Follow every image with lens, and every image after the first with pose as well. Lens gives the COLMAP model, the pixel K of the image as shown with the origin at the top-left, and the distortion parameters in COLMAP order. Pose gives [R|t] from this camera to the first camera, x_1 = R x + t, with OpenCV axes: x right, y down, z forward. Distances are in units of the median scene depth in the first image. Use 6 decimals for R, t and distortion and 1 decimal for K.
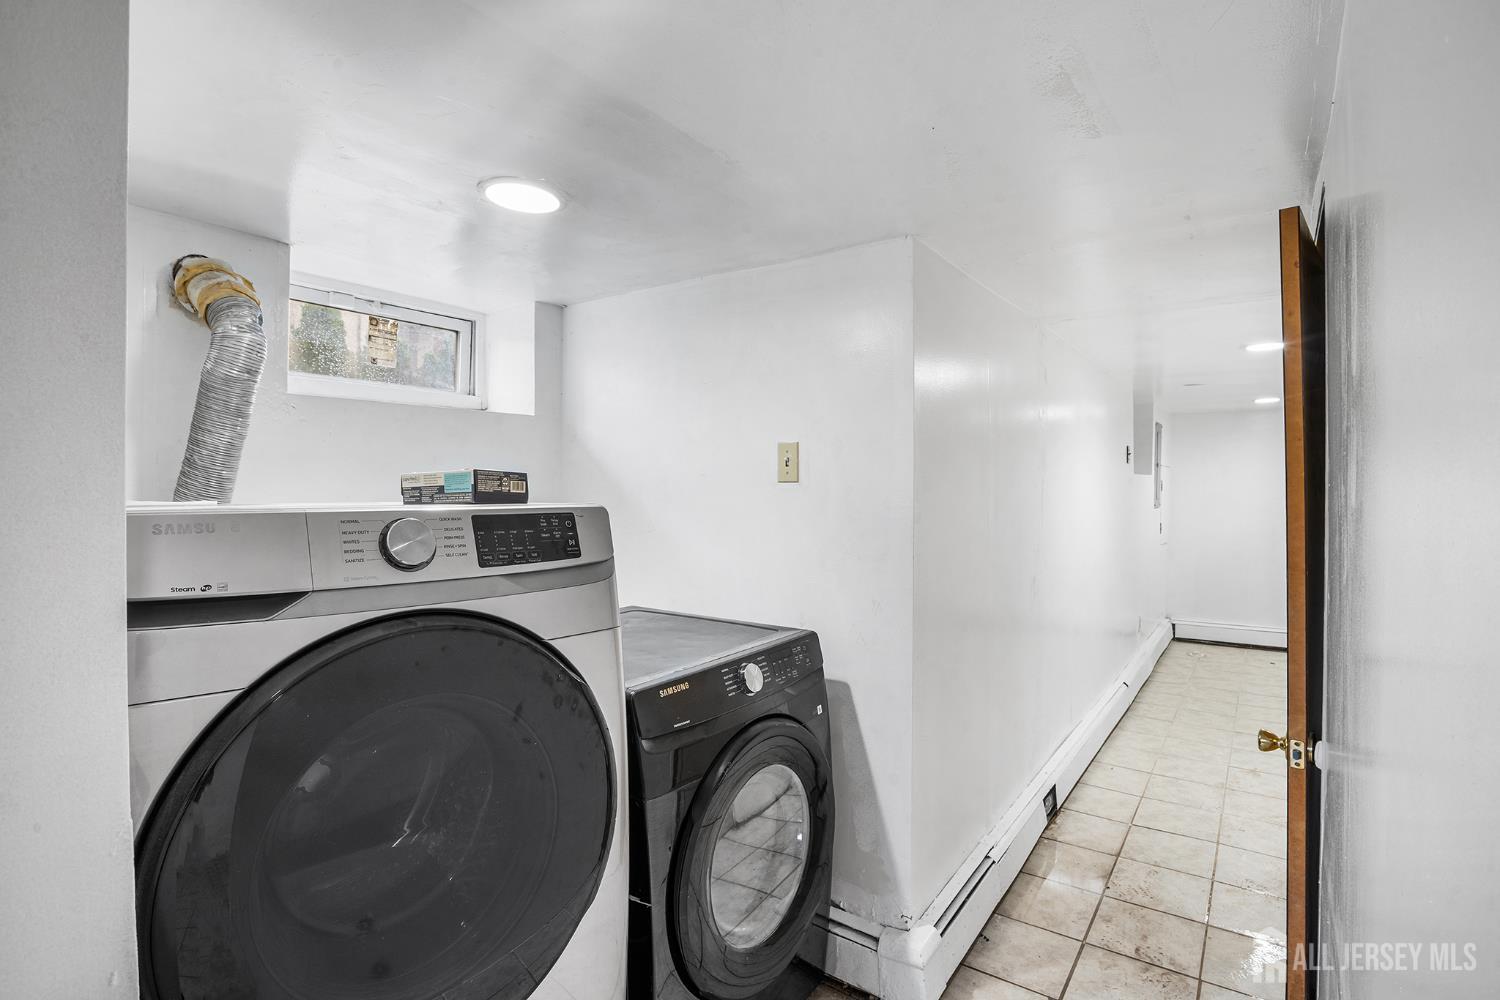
lens RADIAL K [[725.3, 0, 750.1], [0, 725.3, 515.5], [0, 0, 1]] dist [-0.059184, 0.026039]
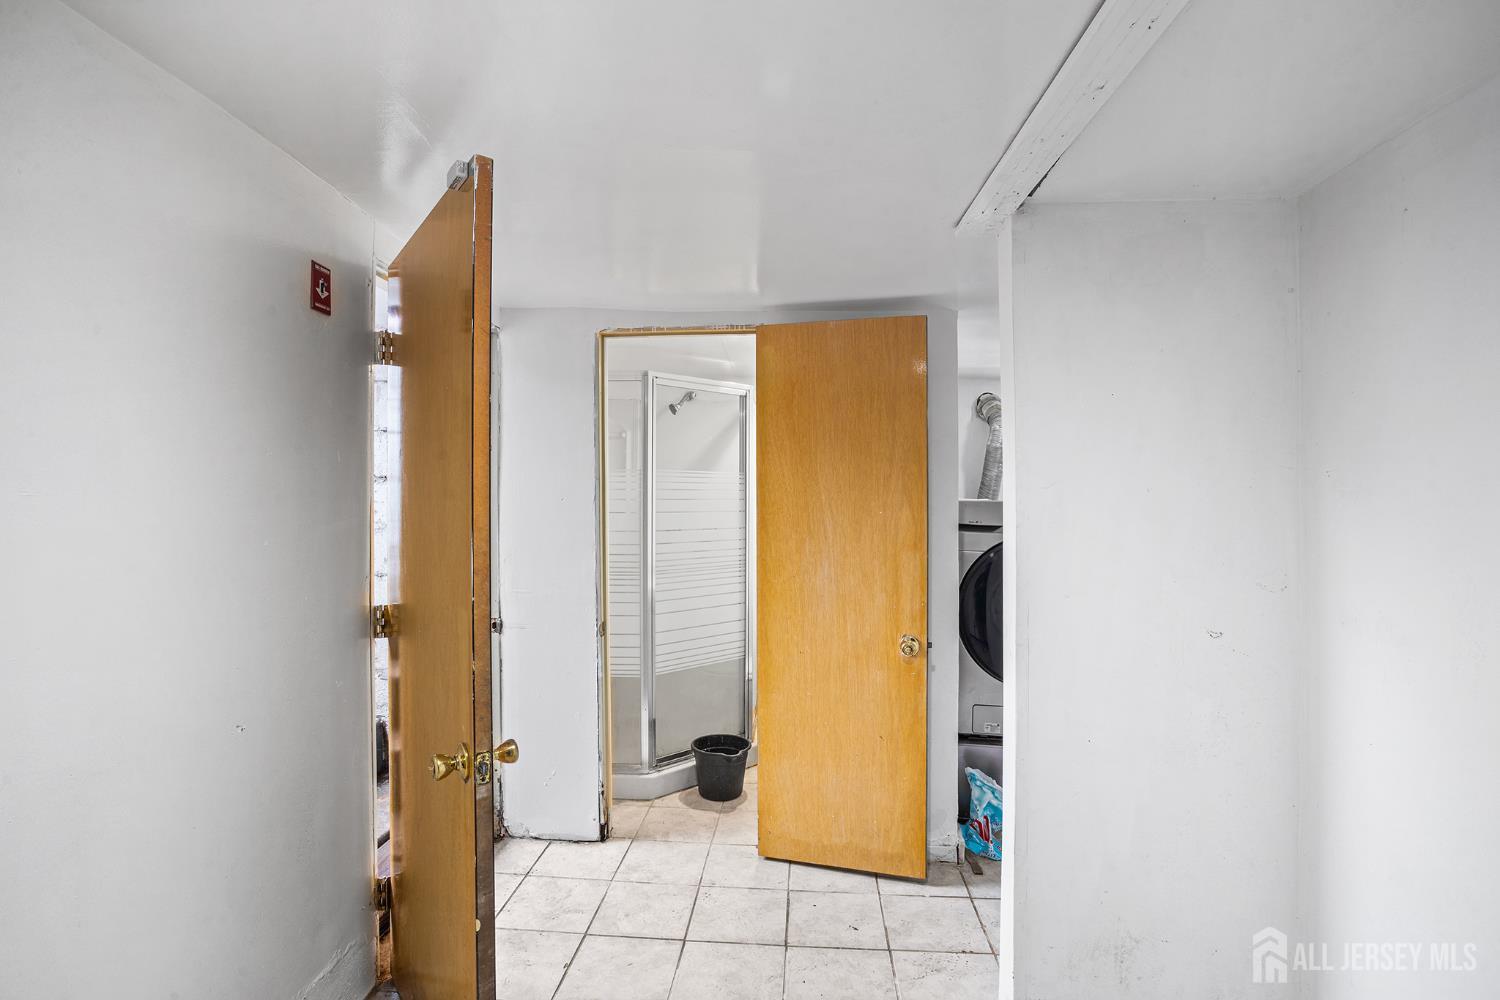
lens RADIAL K [[725.3, 0, 750.1], [0, 725.3, 515.5], [0, 0, 1]] dist [-0.059184, 0.026039]
pose [[0.528189, 0.002456, -0.849123, 0.867521], [-0.015791, 0.999851, -0.006930, 0.061423], [0.848980, 0.017069, 0.528149, -0.956894]]
